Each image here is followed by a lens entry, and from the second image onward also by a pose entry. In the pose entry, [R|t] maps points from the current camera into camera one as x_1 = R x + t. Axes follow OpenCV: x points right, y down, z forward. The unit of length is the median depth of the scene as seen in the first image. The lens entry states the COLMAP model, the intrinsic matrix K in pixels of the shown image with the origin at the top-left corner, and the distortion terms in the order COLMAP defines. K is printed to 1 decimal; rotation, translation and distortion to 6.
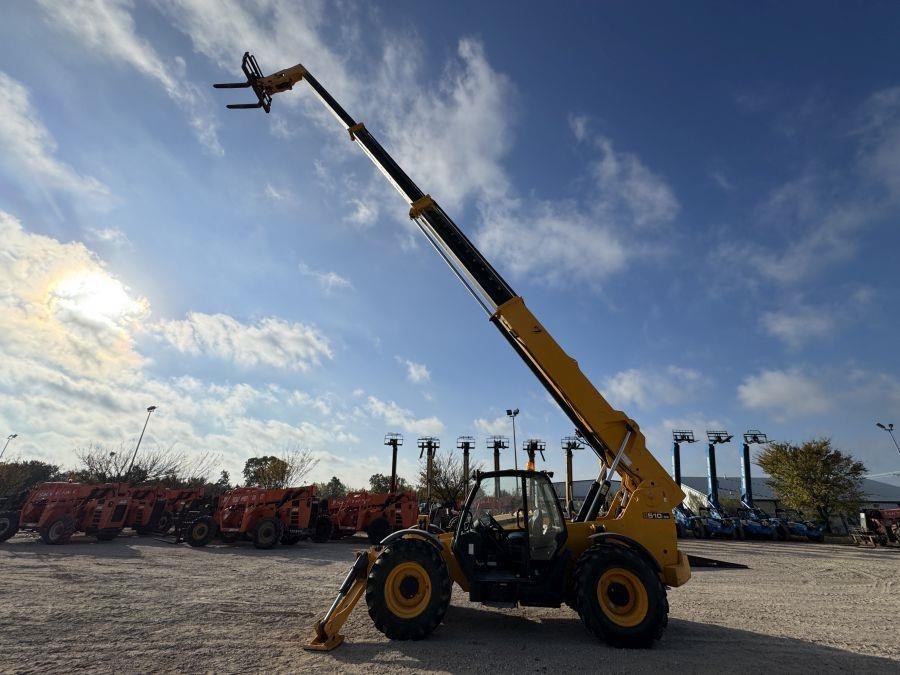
lens RADIAL K [[377.9, 0, 451.5], [0, 377.9, 320.0], [0, 0, 1]] dist [-0.001039, -0.000103]
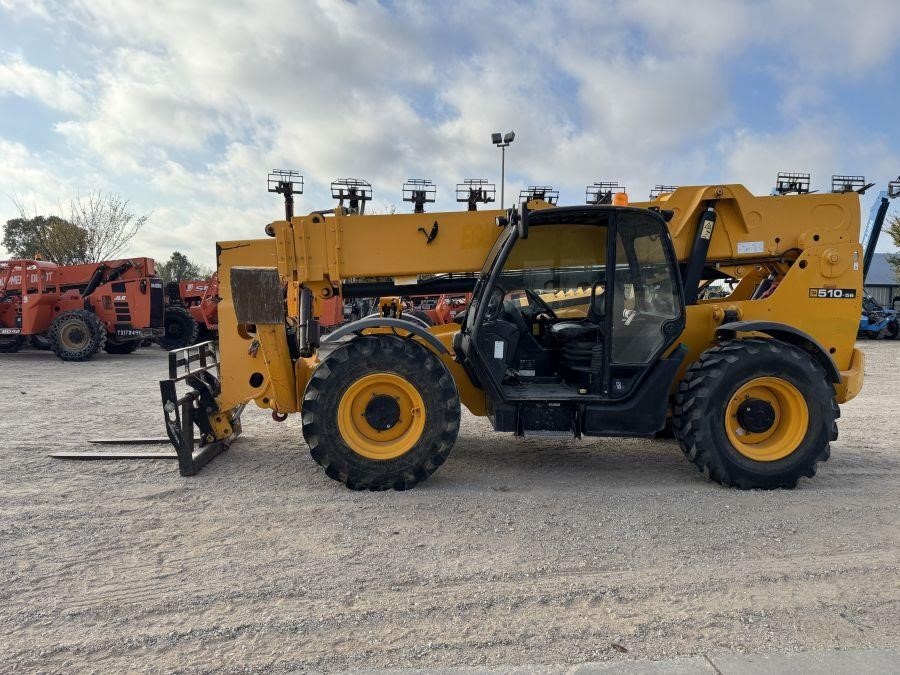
lens RADIAL K [[675.8, 0, 450.0], [0, 675.8, 337.5], [0, 0, 1]] dist [0.047812, -0.068963]
pose [[0.994826, -0.011748, 0.100913, -0.045767], [-0.039513, 0.870343, 0.490858, 0.057992], [-0.093596, -0.492305, 0.865376, 0.088449]]
